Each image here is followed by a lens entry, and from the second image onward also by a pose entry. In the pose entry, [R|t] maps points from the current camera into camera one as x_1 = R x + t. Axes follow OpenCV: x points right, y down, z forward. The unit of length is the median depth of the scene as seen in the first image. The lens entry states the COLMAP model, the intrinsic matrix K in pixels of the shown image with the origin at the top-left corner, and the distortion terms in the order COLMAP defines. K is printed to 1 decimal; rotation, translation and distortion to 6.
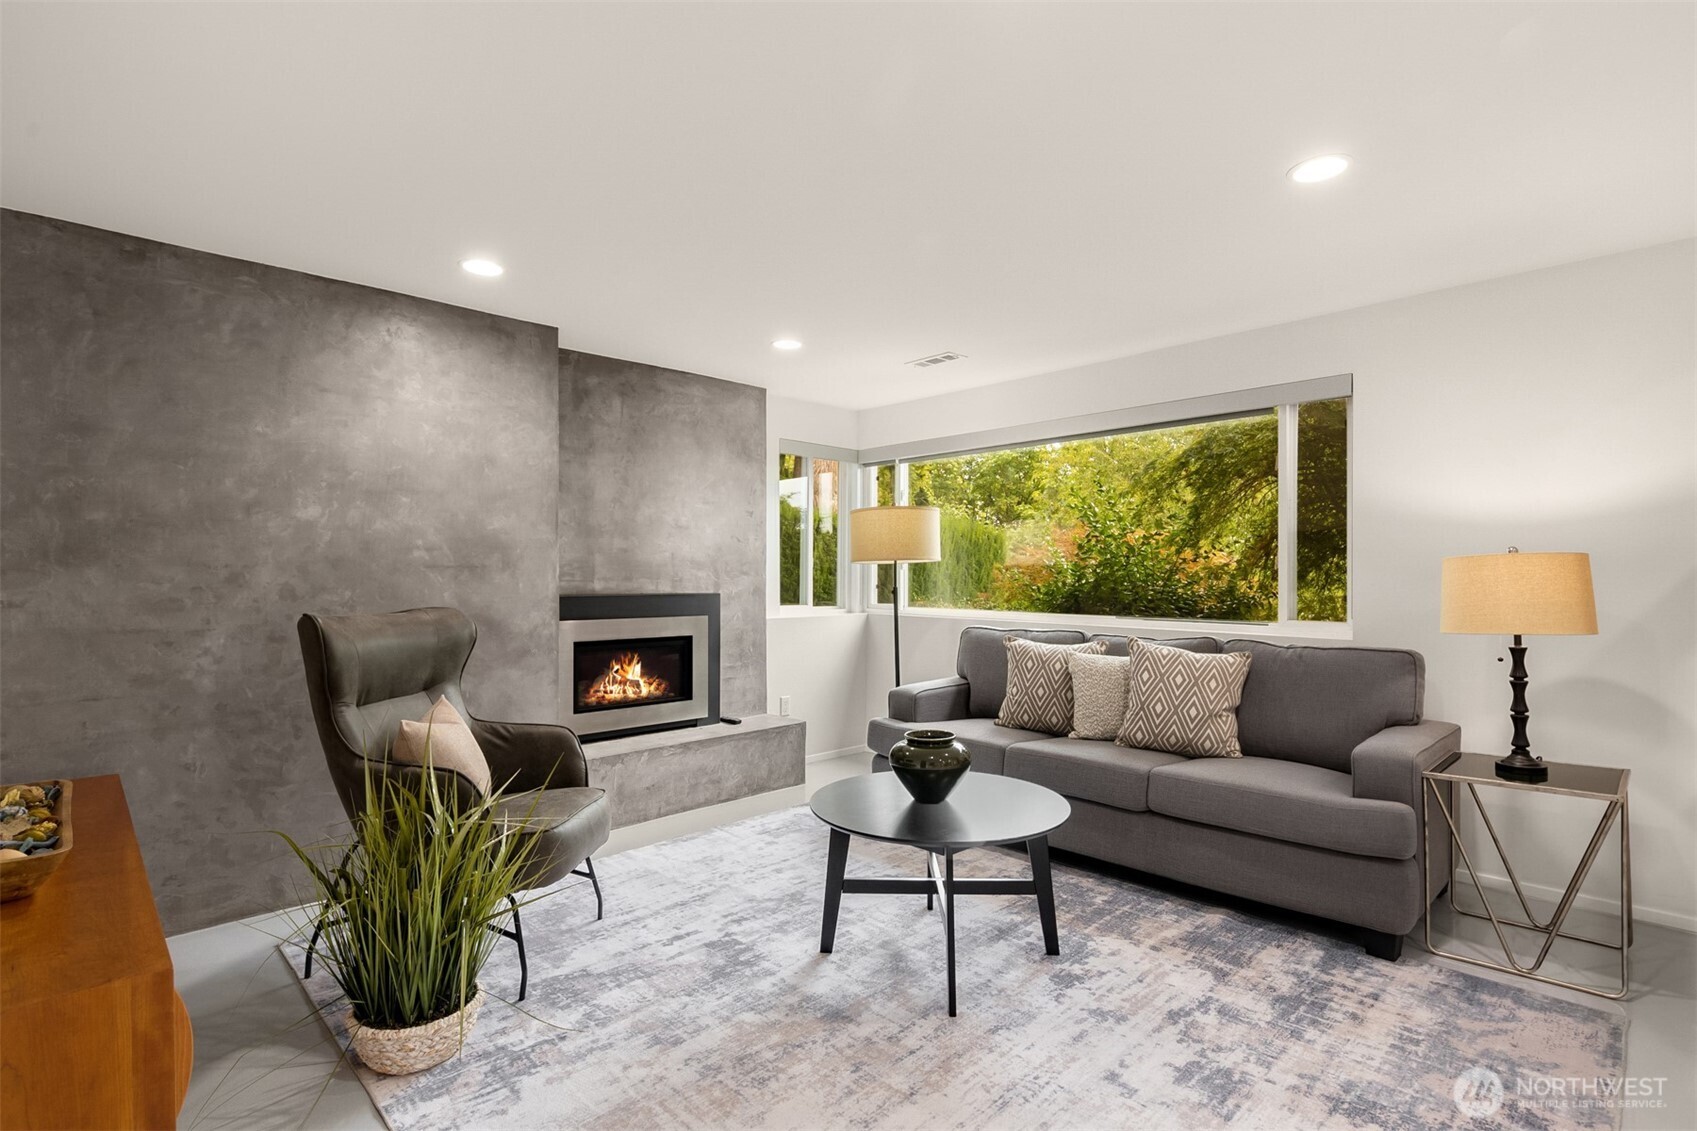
lens RADIAL K [[823.7, 0, 846.6], [0, 823.7, 574.0], [0, 0, 1]] dist [0.000305, 0.000128]
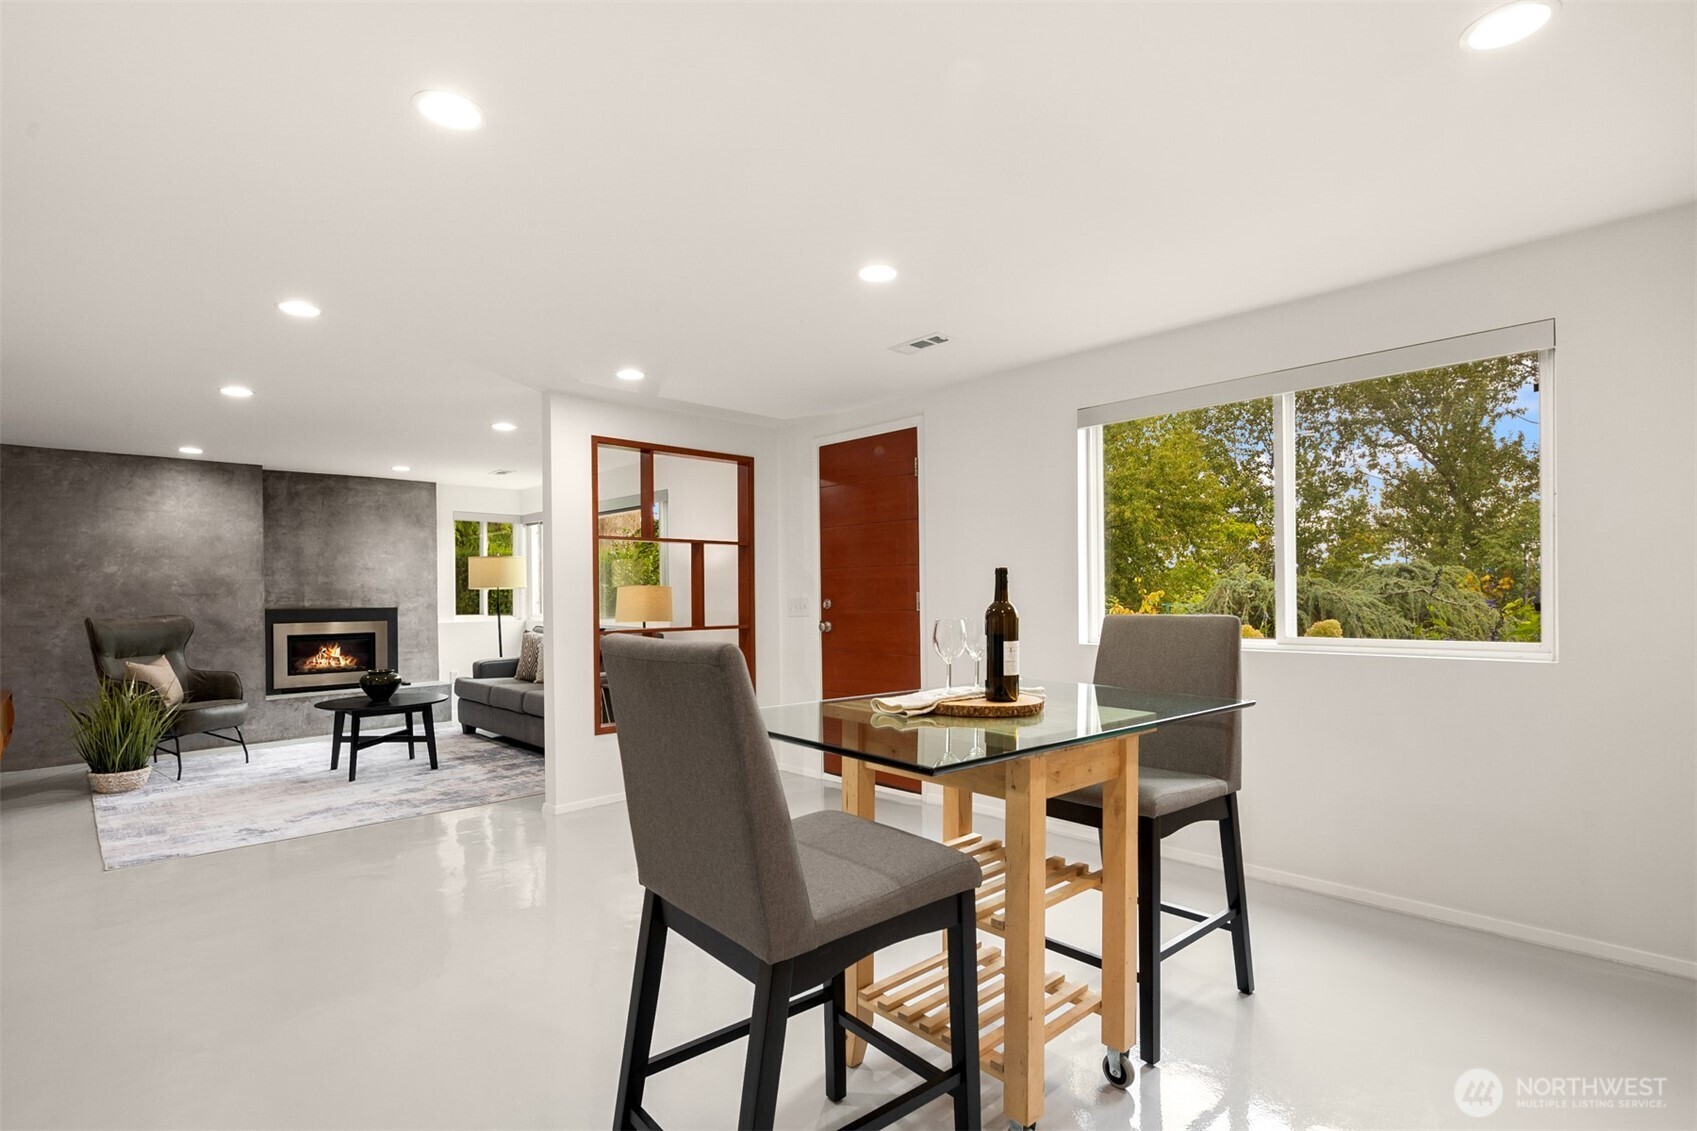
lens RADIAL K [[822.7, 0, 845.5], [0, 822.7, 593.5], [0, 0, 1]] dist [-0.000917, -0.001485]
pose [[0.999930, -0.009694, -0.006852, 1.094288], [0.009717, 0.999947, 0.003362, -0.003338], [0.006819, -0.003428, 0.999971, -0.949106]]
